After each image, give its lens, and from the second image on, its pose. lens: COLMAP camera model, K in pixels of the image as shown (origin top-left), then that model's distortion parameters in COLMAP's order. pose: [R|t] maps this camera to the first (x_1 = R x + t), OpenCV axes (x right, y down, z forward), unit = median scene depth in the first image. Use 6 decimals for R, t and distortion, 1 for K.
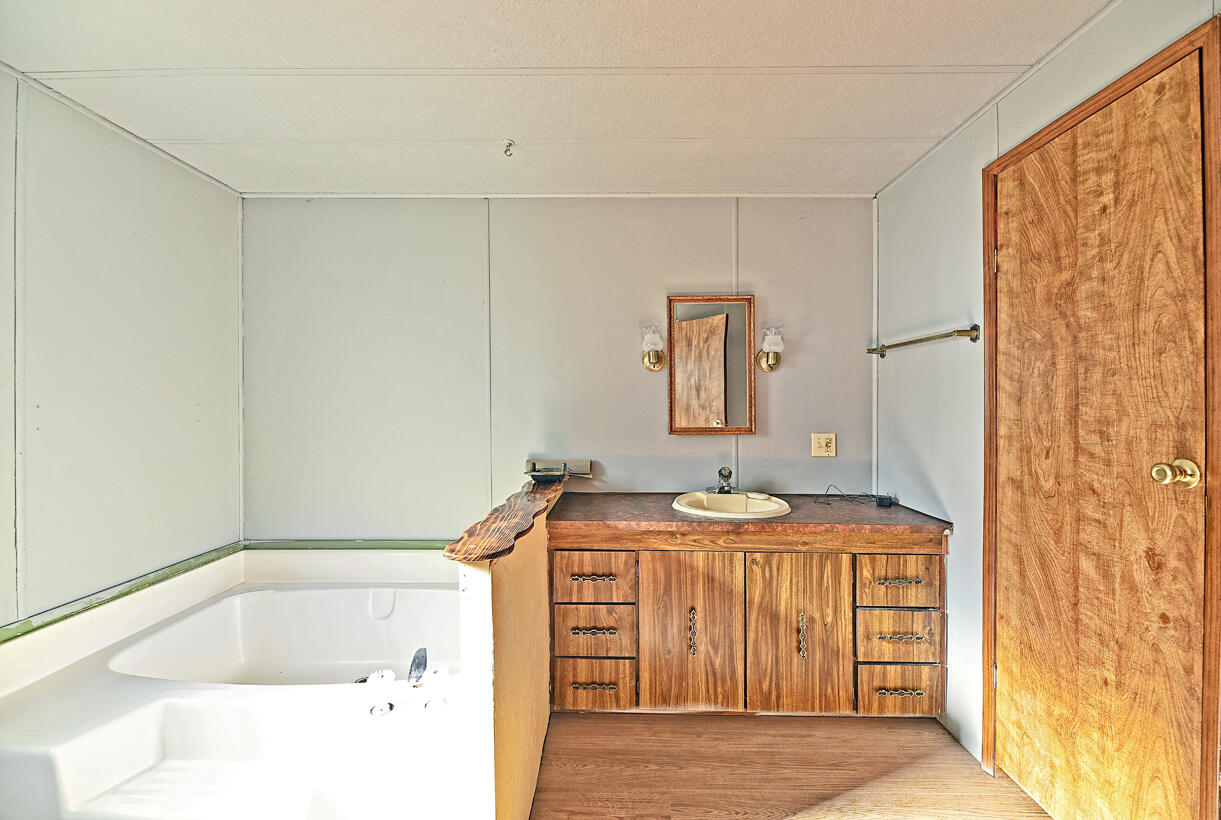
lens RADIAL K [[491.8, 0, 610.2], [0, 491.8, 405.4], [0, 0, 1]] dist [-0.001140, -0.002245]
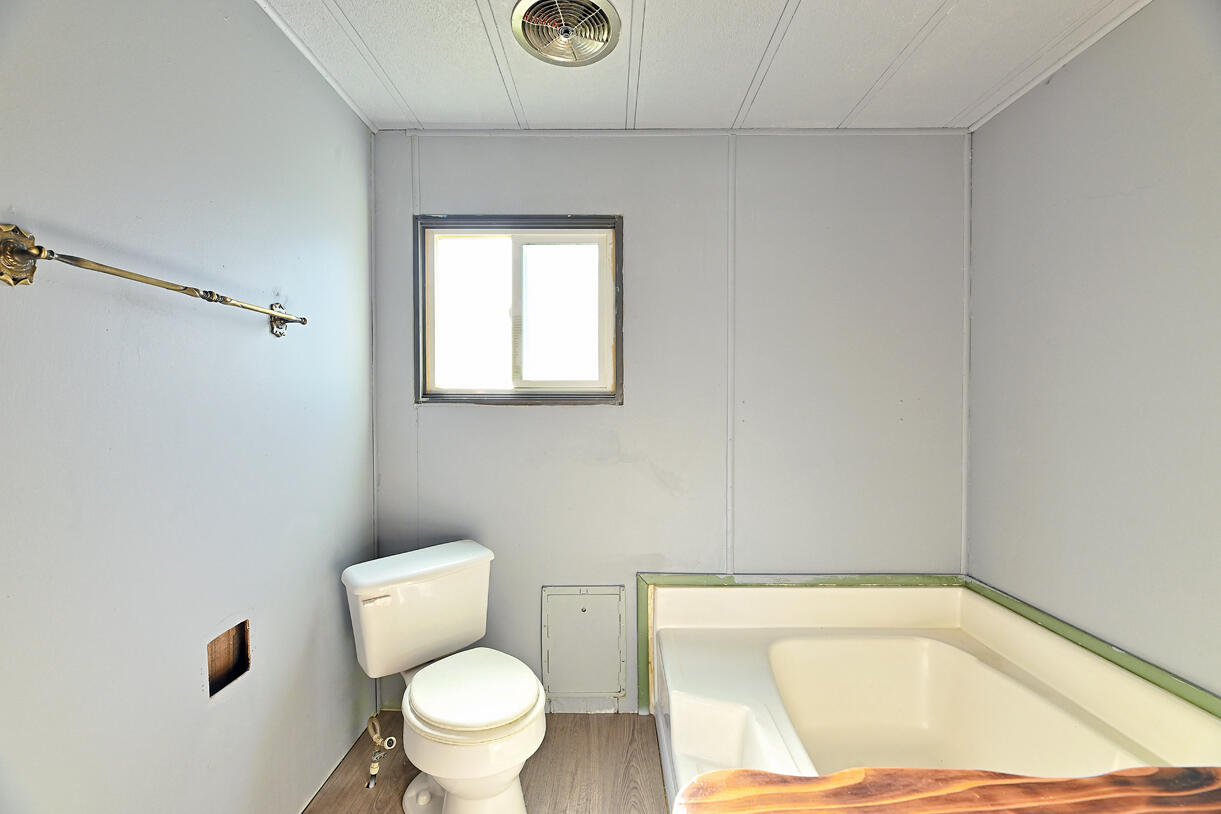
lens RADIAL K [[491.8, 0, 611.1], [0, 491.8, 404.0], [0, 0, 1]] dist [-0.001140, -0.002245]
pose [[0.017007, 0.013427, -0.999765, 0.020437], [-0.004618, 0.999900, 0.013350, -0.004637], [0.999845, 0.004390, 0.017068, 0.448935]]
